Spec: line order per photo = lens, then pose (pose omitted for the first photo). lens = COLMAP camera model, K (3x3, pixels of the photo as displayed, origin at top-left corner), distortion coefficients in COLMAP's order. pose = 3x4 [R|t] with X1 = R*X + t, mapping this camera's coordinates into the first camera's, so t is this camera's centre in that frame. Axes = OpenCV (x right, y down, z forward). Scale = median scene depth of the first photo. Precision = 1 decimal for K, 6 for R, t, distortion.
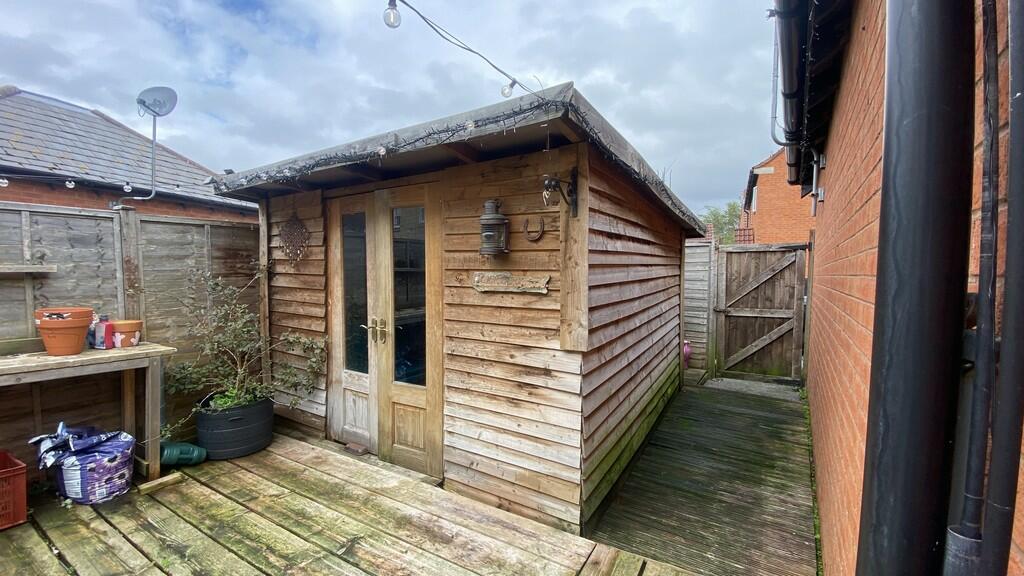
lens RADIAL K [[412.1, 0, 508.1], [0, 412.1, 285.0], [0, 0, 1]] dist [0.018085, -0.019471]
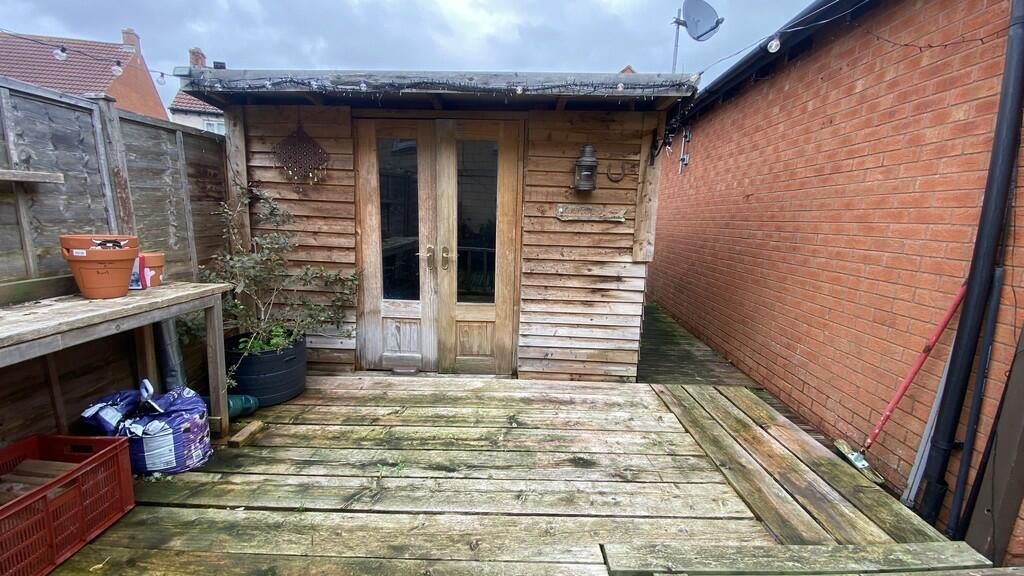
lens RADIAL K [[412.1, 0, 495.2], [0, 412.1, 292.0], [0, 0, 1]] dist [0.018085, -0.019471]
pose [[0.863757, -0.070339, 0.498976, -0.859887], [-0.008246, 0.988104, 0.153564, 0.039464], [-0.503842, -0.136757, 0.852902, 0.008375]]
